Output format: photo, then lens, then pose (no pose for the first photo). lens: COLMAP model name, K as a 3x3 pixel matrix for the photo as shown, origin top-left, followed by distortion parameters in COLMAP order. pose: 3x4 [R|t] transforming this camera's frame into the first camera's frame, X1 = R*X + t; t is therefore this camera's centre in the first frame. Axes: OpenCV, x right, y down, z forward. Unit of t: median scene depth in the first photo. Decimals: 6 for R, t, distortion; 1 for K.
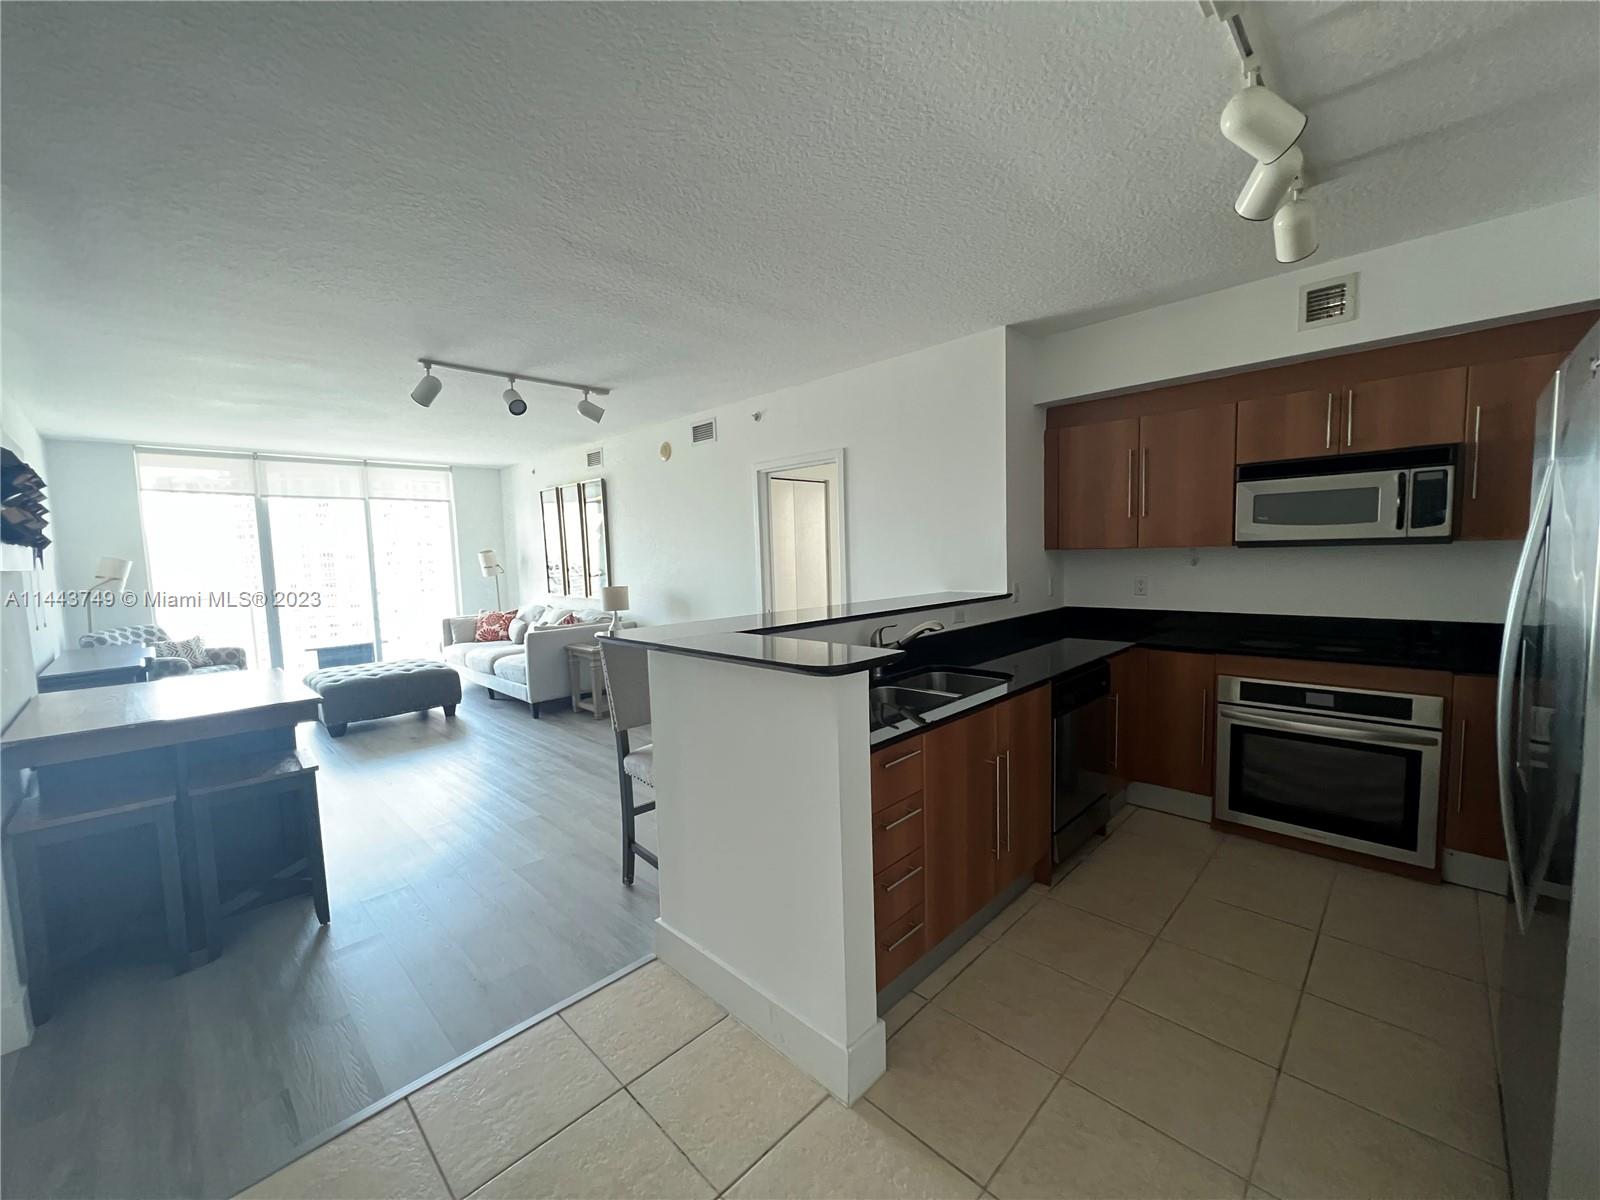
lens RADIAL K [[636.7, 0, 802.9], [0, 636.7, 602.2], [0, 0, 1]] dist [-0.000759, -0.000114]
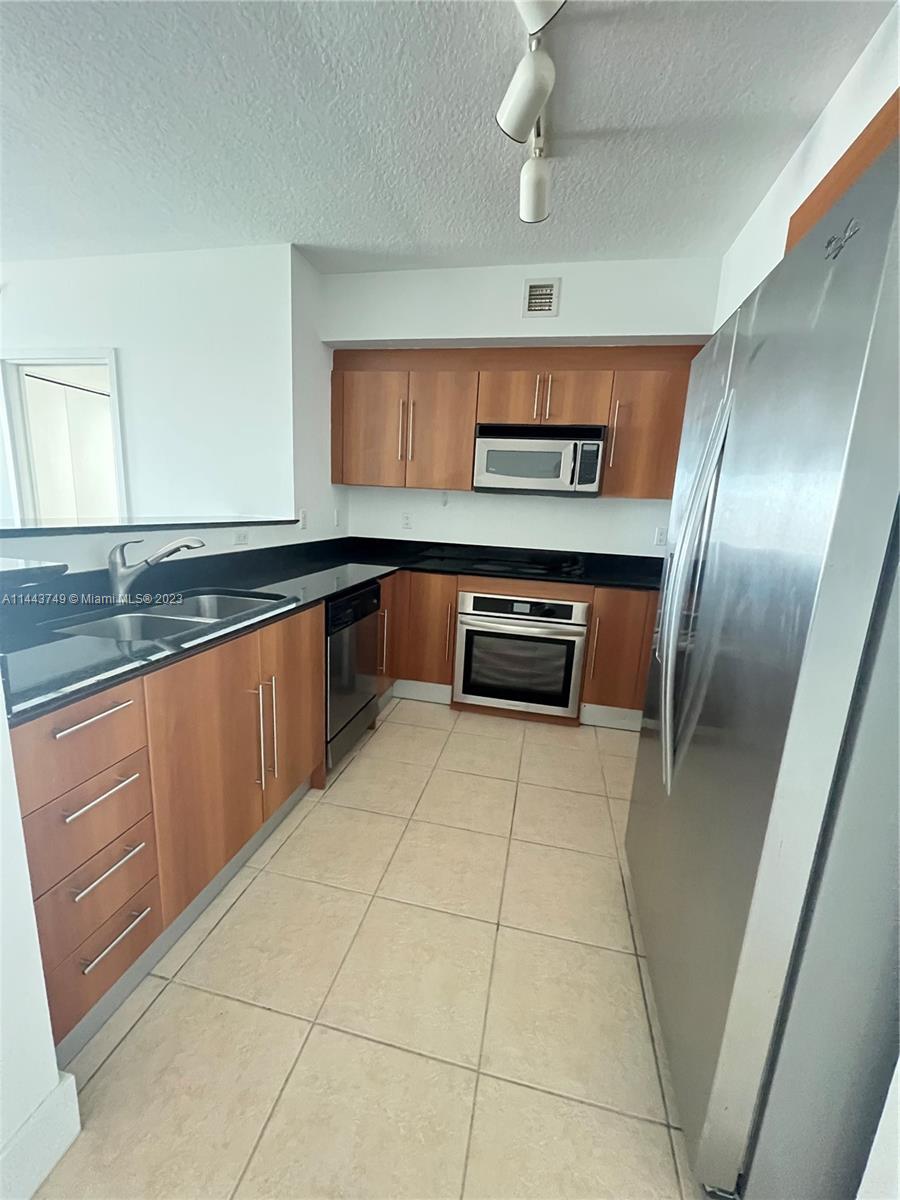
lens RADIAL K [[480.4, 0, 449.2], [0, 480.4, 601.1], [0, 0, 1]] dist [-0.003508, 0.000757]
pose [[0.841897, -0.034179, 0.538555, 0.131470], [-0.032708, 0.992925, 0.114147, 0.026829], [-0.538647, -0.113715, 0.834823, 0.228943]]
